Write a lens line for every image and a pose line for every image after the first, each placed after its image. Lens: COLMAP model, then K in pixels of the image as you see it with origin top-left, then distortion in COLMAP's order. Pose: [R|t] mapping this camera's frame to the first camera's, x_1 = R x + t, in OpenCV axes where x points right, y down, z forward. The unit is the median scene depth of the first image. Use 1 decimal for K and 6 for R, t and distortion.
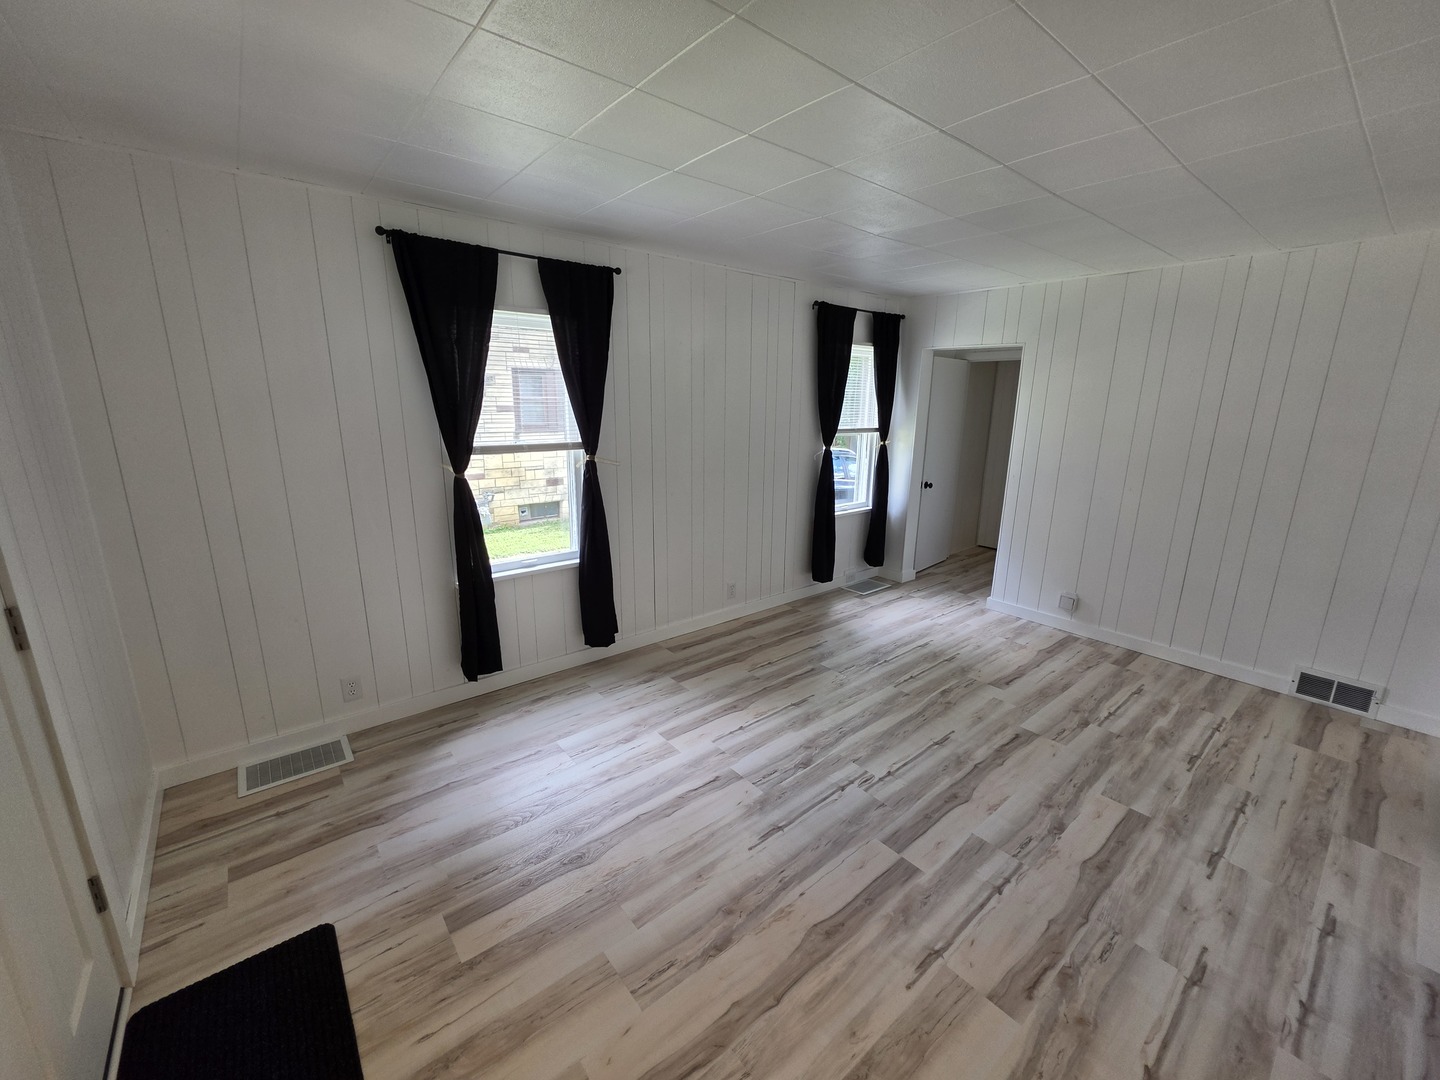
lens RADIAL K [[580.8, 0, 714.9], [0, 580.8, 533.3], [0, 0, 1]] dist [-0.005509, 0.000886]
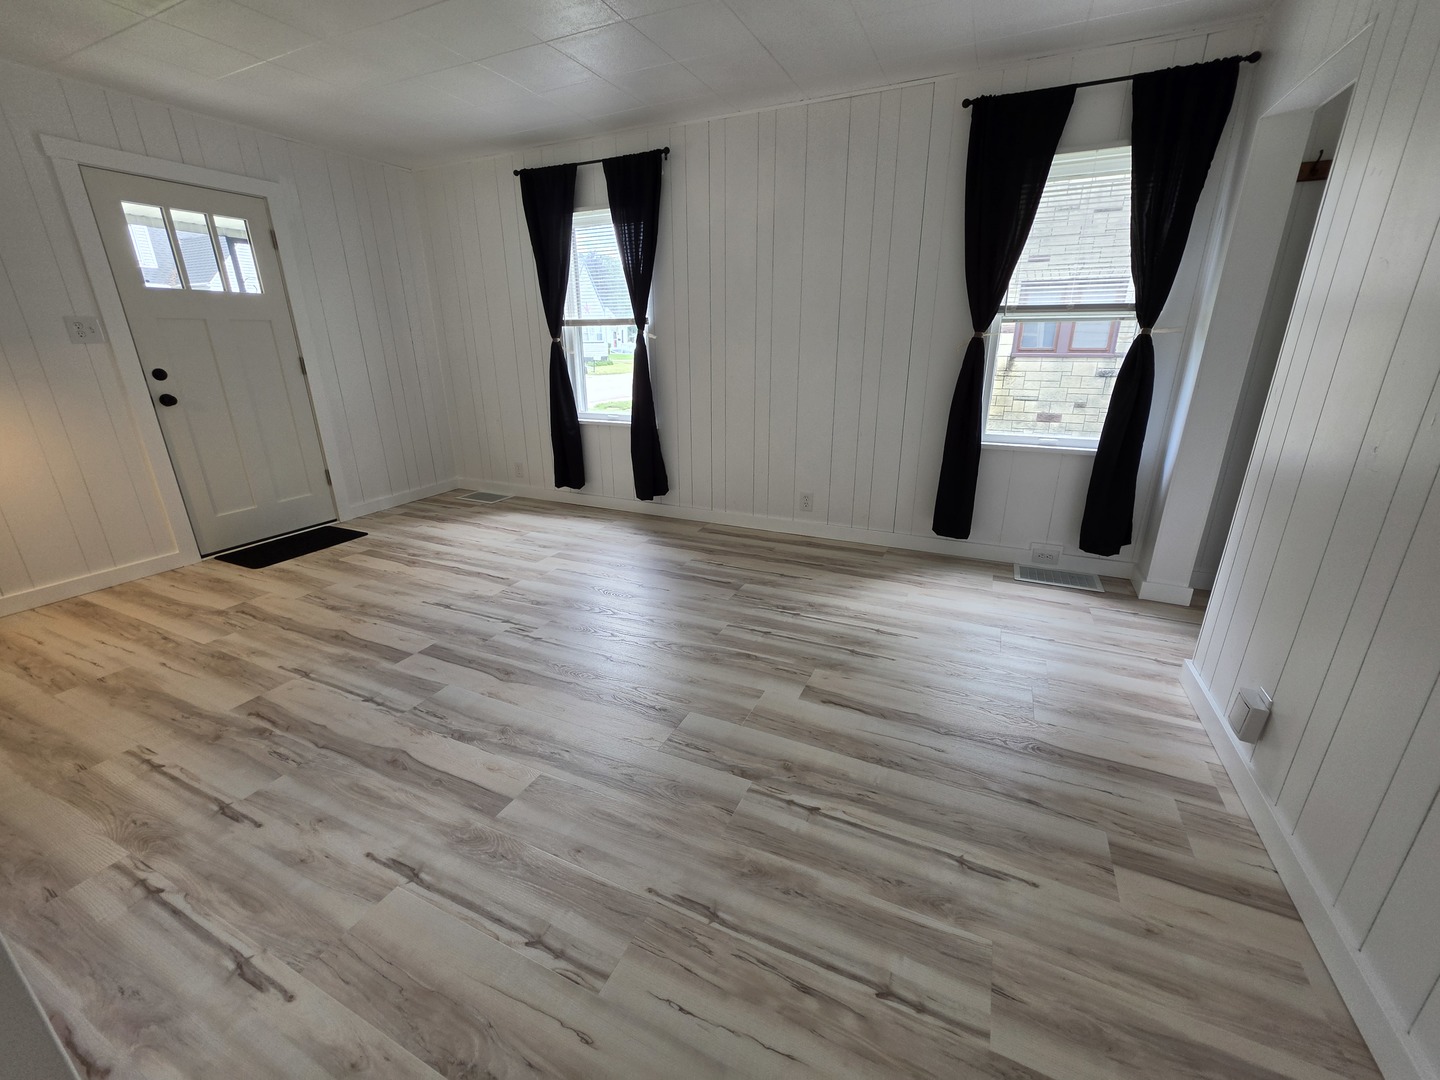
lens RADIAL K [[580.8, 0, 714.3], [0, 580.8, 527.6], [0, 0, 1]] dist [-0.005509, 0.000886]
pose [[0.433322, 0.263292, -0.861922, 1.244347], [-0.197182, 0.960900, 0.194396, -0.010512], [0.879404, 0.085719, 0.468296, 0.809714]]
